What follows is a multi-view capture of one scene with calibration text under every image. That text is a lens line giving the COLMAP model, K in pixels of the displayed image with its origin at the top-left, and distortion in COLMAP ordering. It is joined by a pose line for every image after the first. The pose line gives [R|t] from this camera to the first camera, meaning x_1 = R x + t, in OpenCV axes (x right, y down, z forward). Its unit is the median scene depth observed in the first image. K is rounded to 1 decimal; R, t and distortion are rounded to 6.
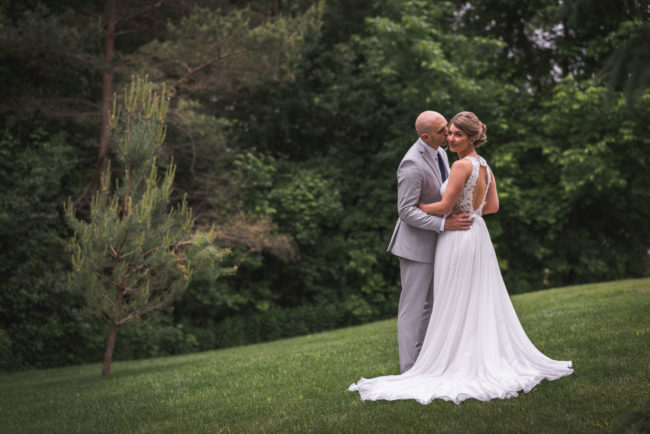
lens RADIAL K [[1611.7, 0, 325.2], [0, 1611.7, 261.7], [0, 0, 1]] dist [0.062425, -0.475983]
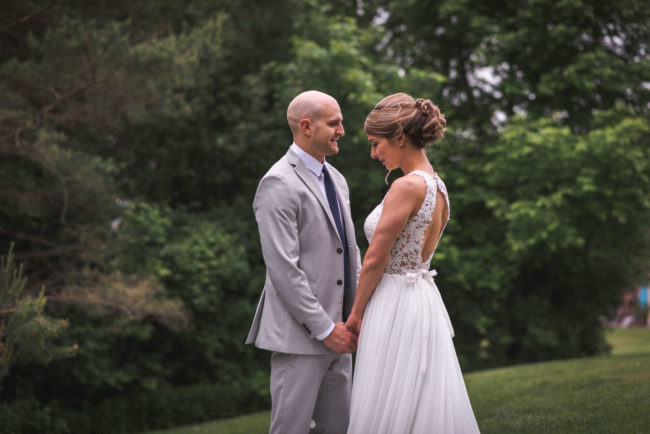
lens RADIAL K [[1637.8, 0, 284.4], [0, 1637.8, 218.1], [0, 0, 1]] dist [-0.023513, -0.495169]
pose [[0.999714, 0.012627, 0.020288, 0.012236], [-0.011280, 0.997806, -0.065231, -0.003913], [-0.021067, 0.064984, 0.997664, 0.148331]]
